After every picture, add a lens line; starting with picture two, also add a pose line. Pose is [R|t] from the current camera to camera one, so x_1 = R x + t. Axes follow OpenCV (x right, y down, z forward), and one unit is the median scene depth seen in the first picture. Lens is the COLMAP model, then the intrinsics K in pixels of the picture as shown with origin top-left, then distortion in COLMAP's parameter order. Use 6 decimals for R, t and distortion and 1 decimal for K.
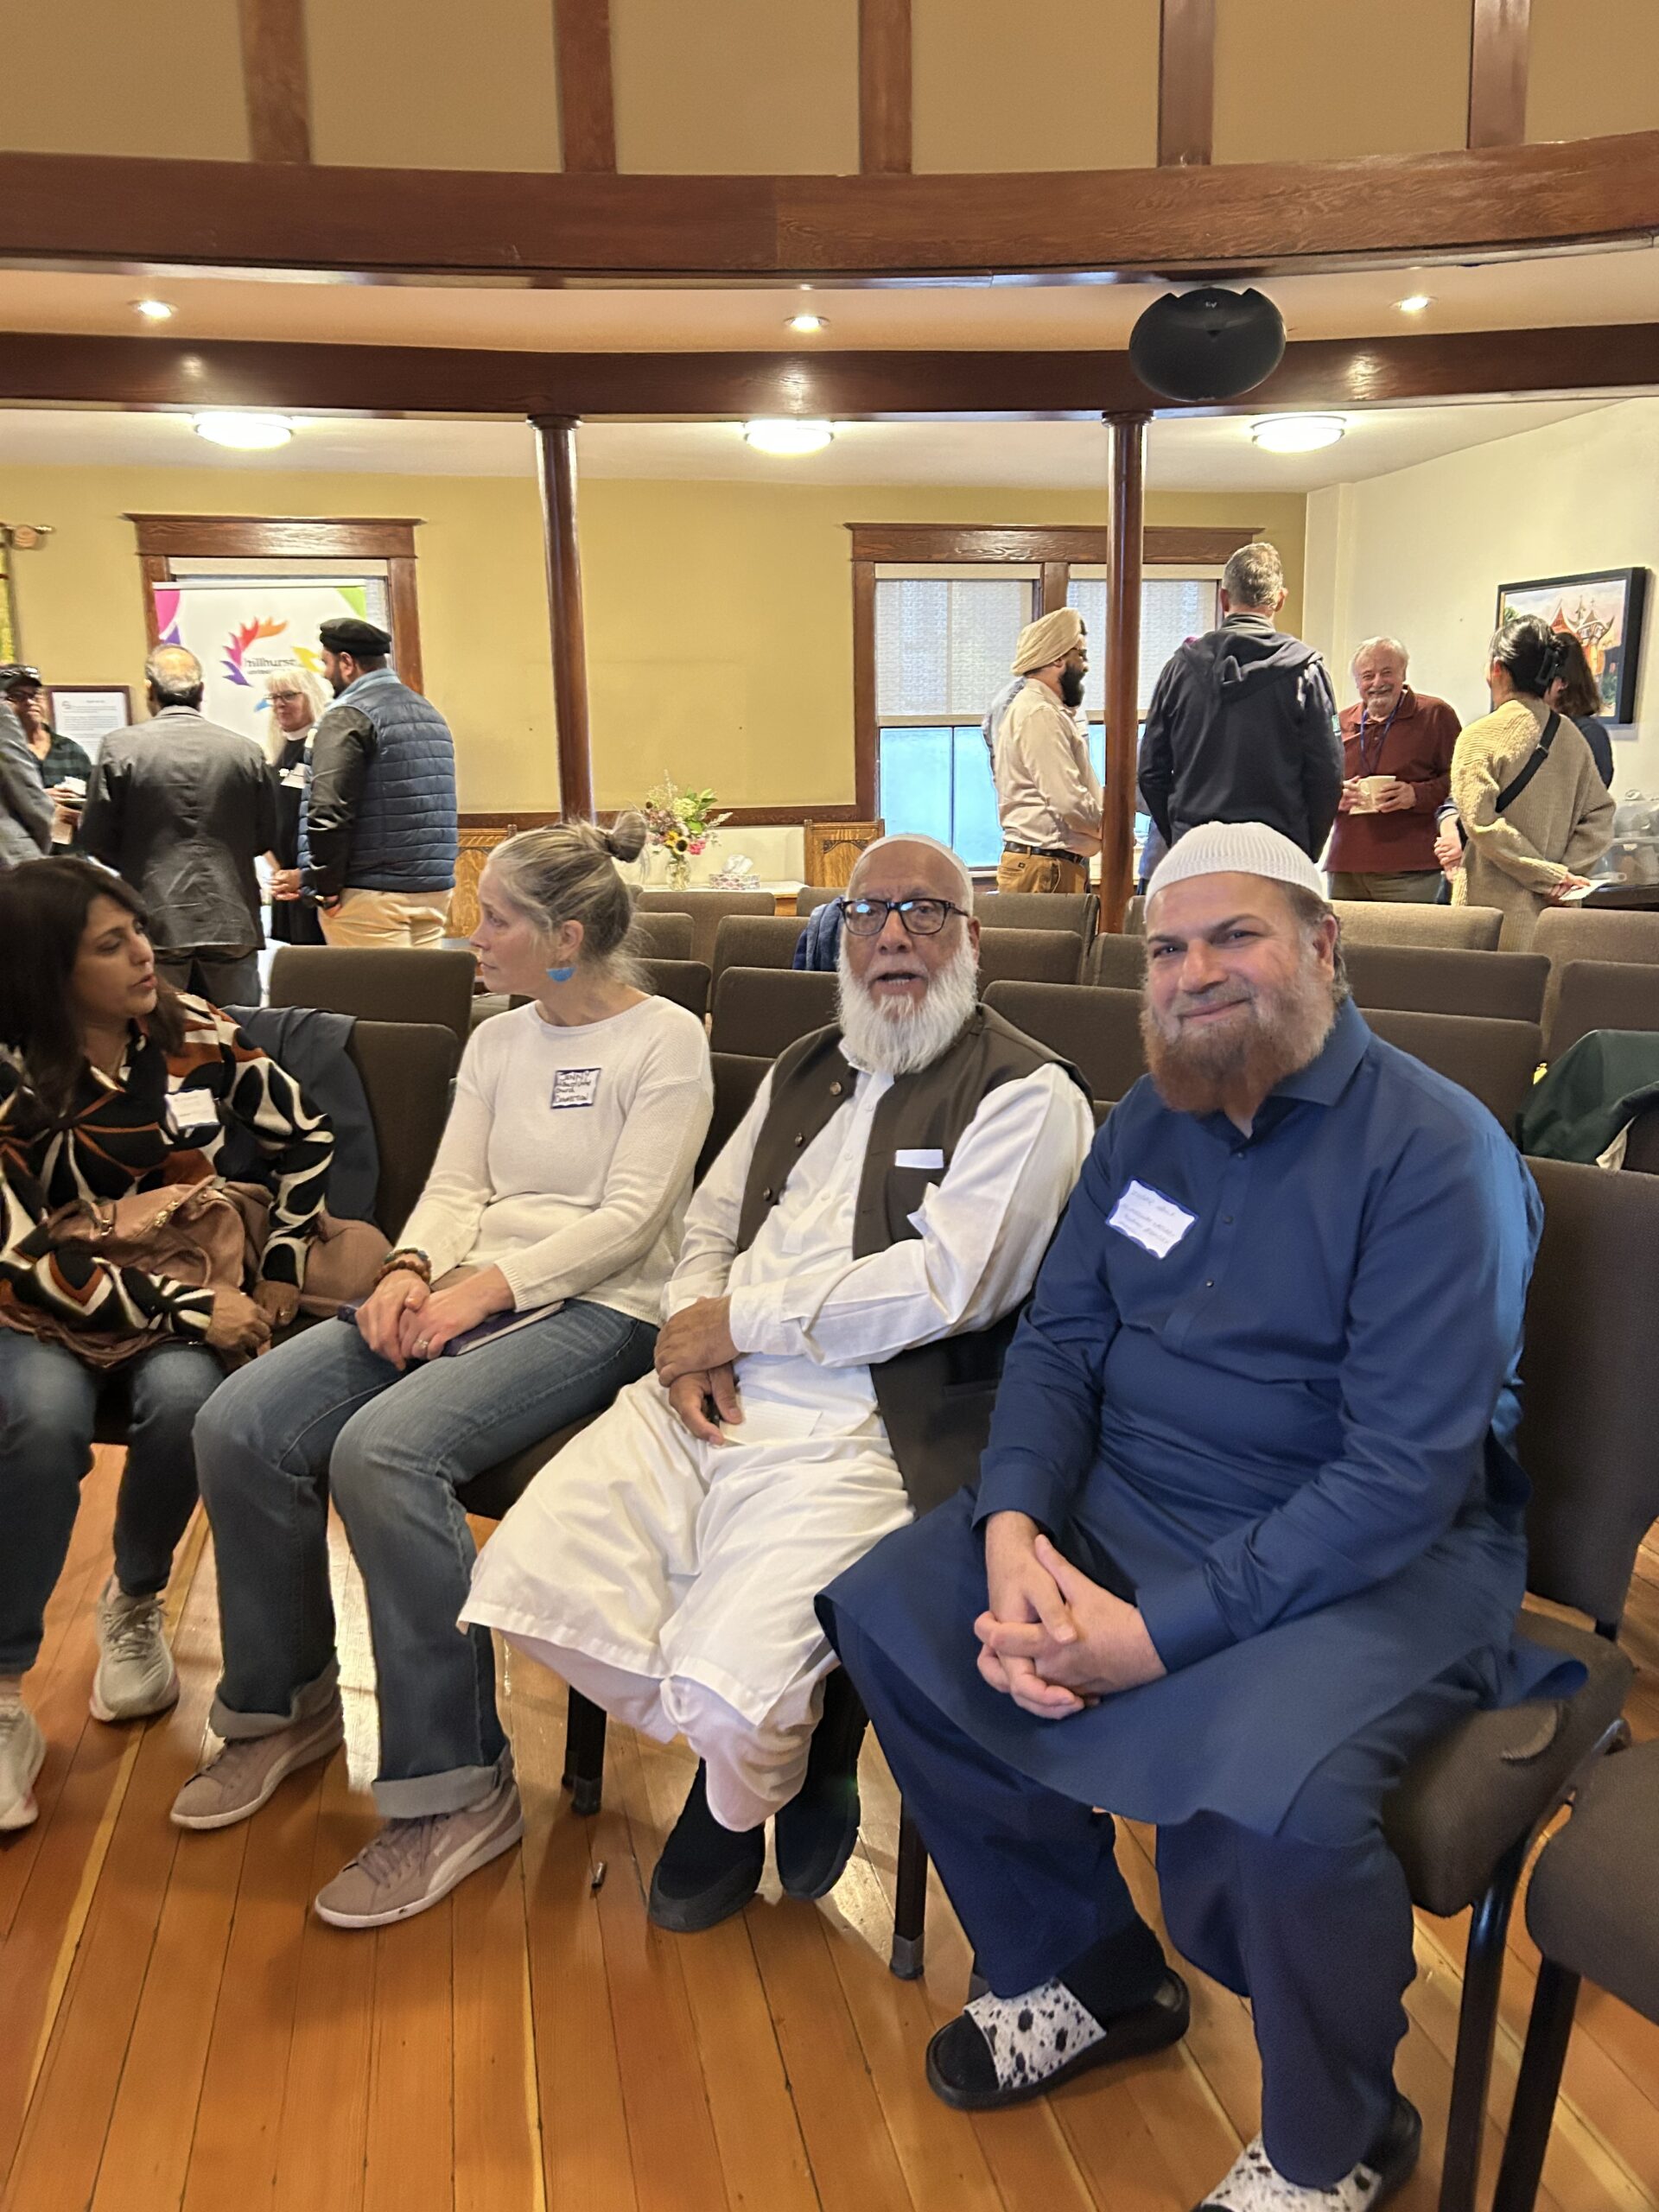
lens RADIAL K [[1660.6, 0, 830.2], [0, 1660.6, 1113.7], [0, 0, 1]] dist [0.007713, 0.002611]
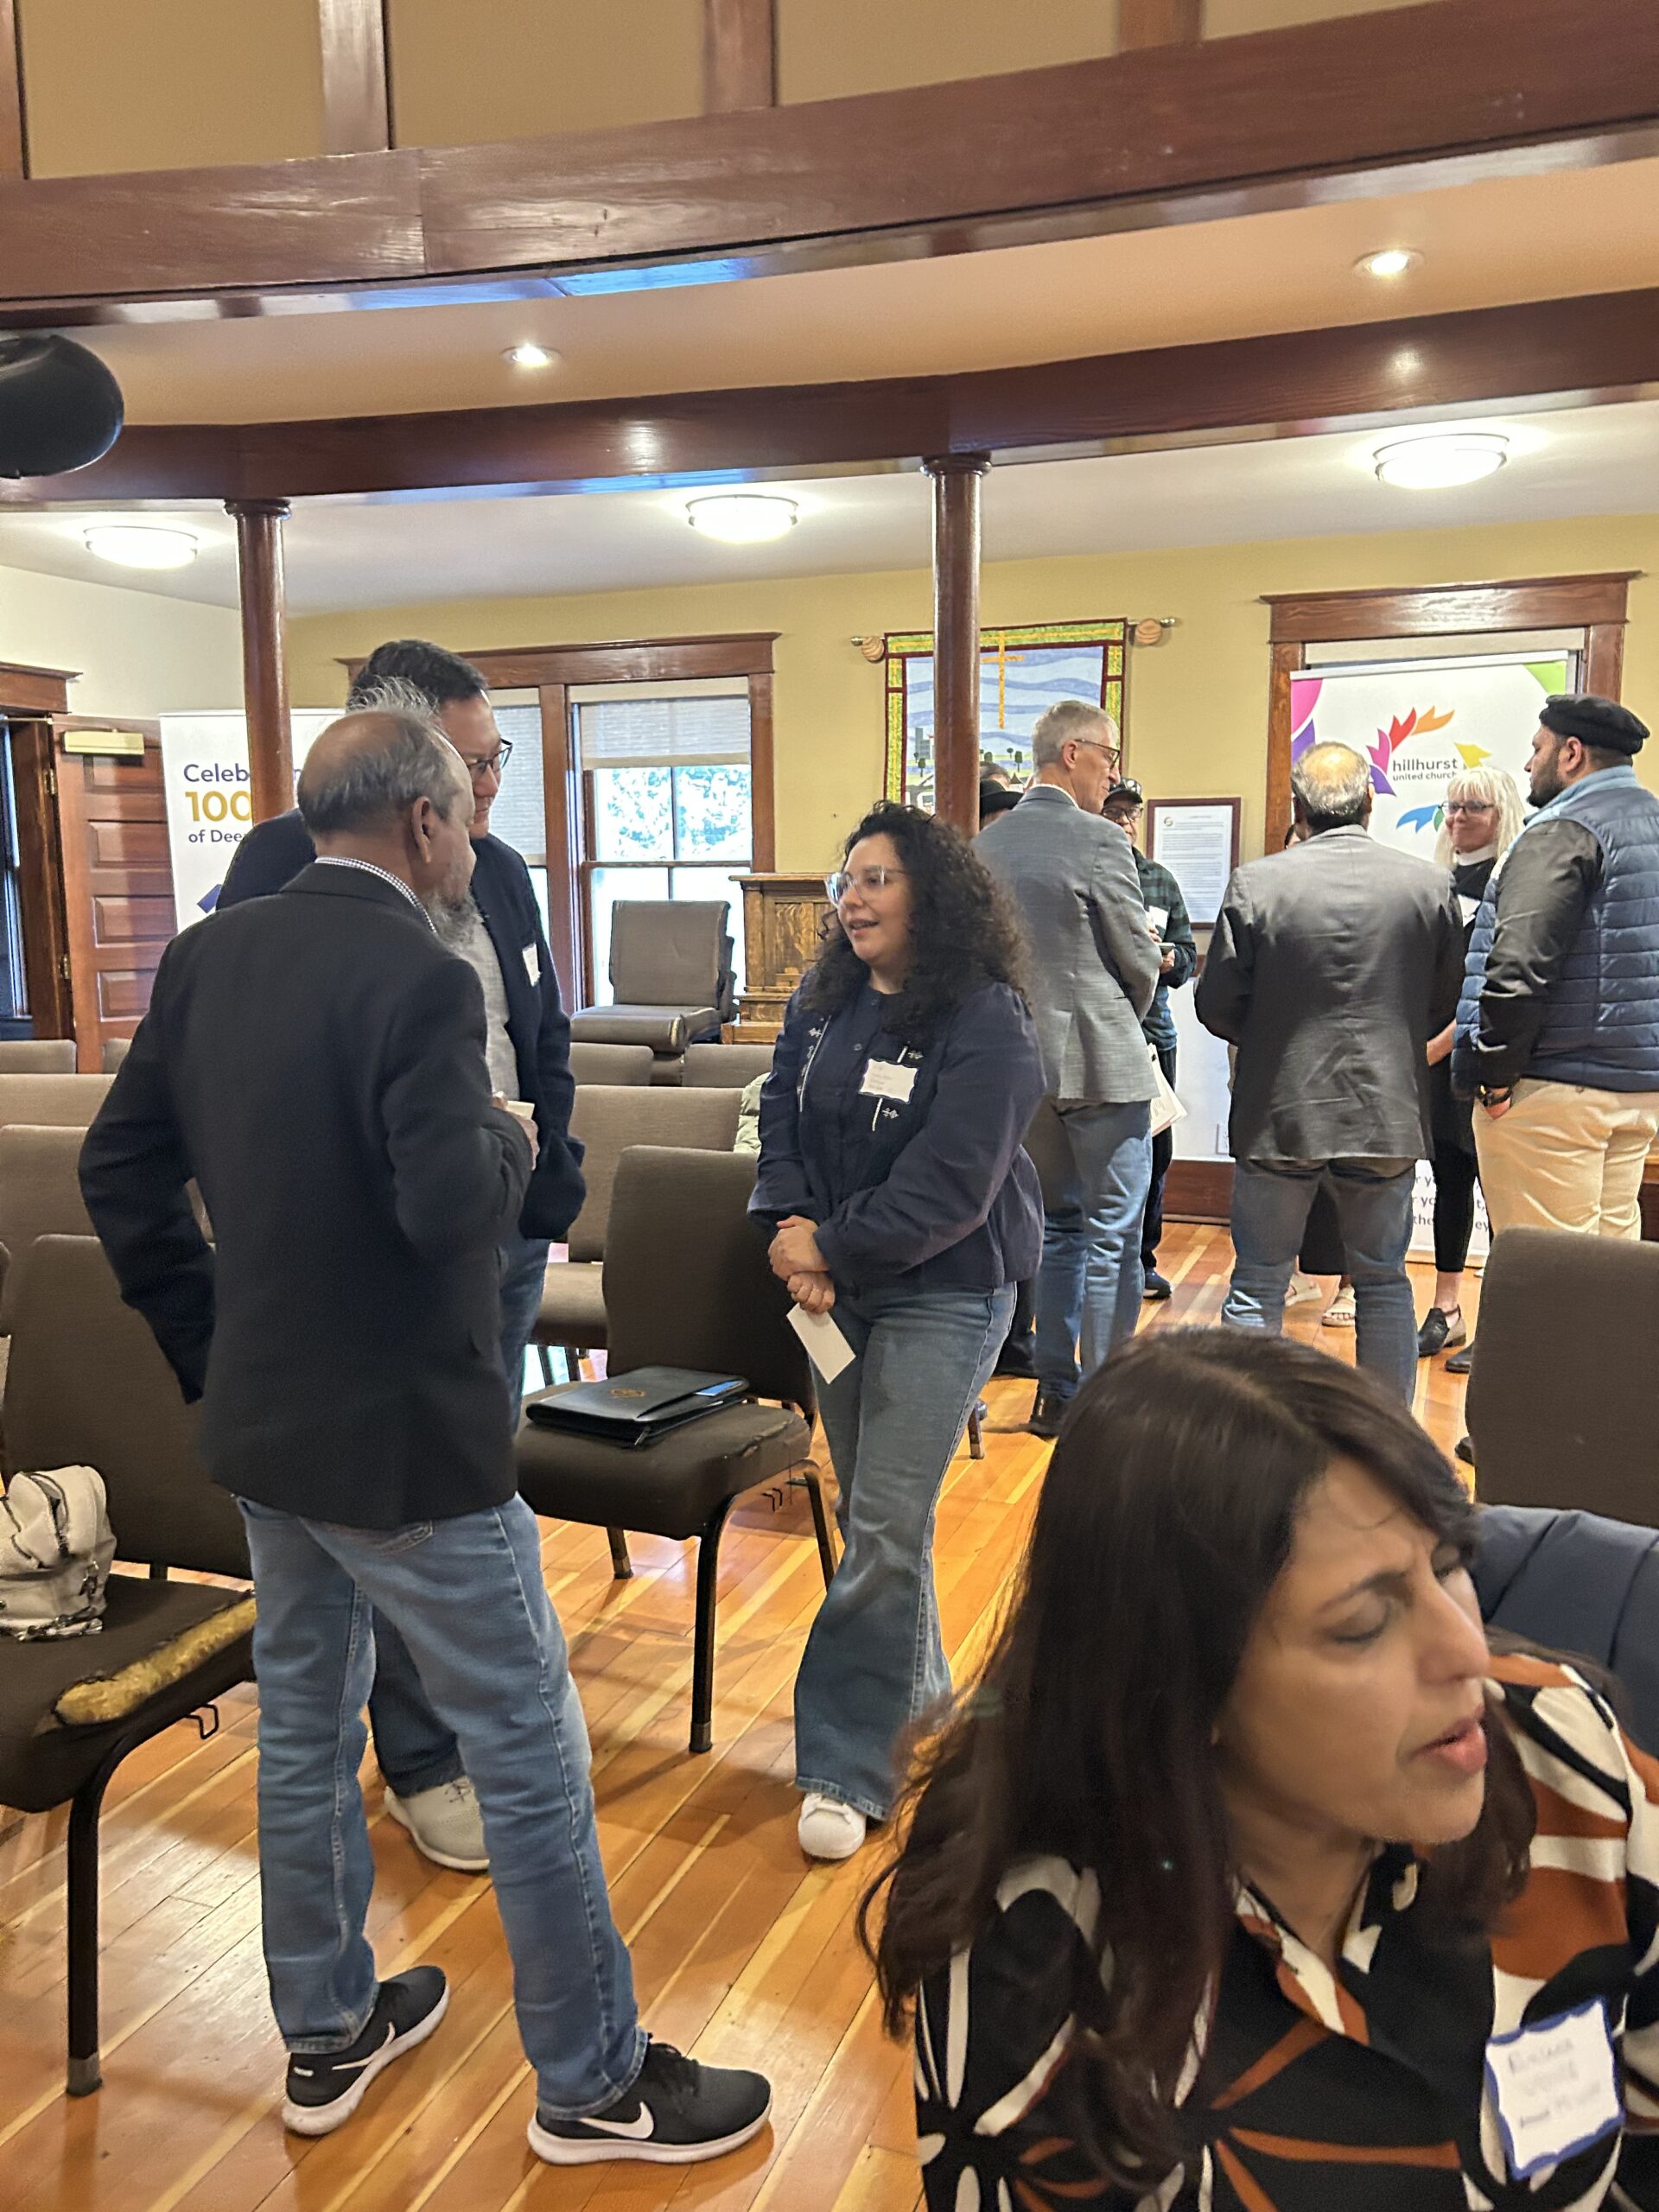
lens RADIAL K [[1660.6, 0, 824.6], [0, 1660.6, 1108.4], [0, 0, 1]] dist [0.007713, 0.002611]
pose [[0.821514, 0.088167, -0.563330, -0.138992], [-0.126238, 0.991579, -0.028903, -0.066335], [0.556038, 0.094858, 0.825726, 0.266702]]
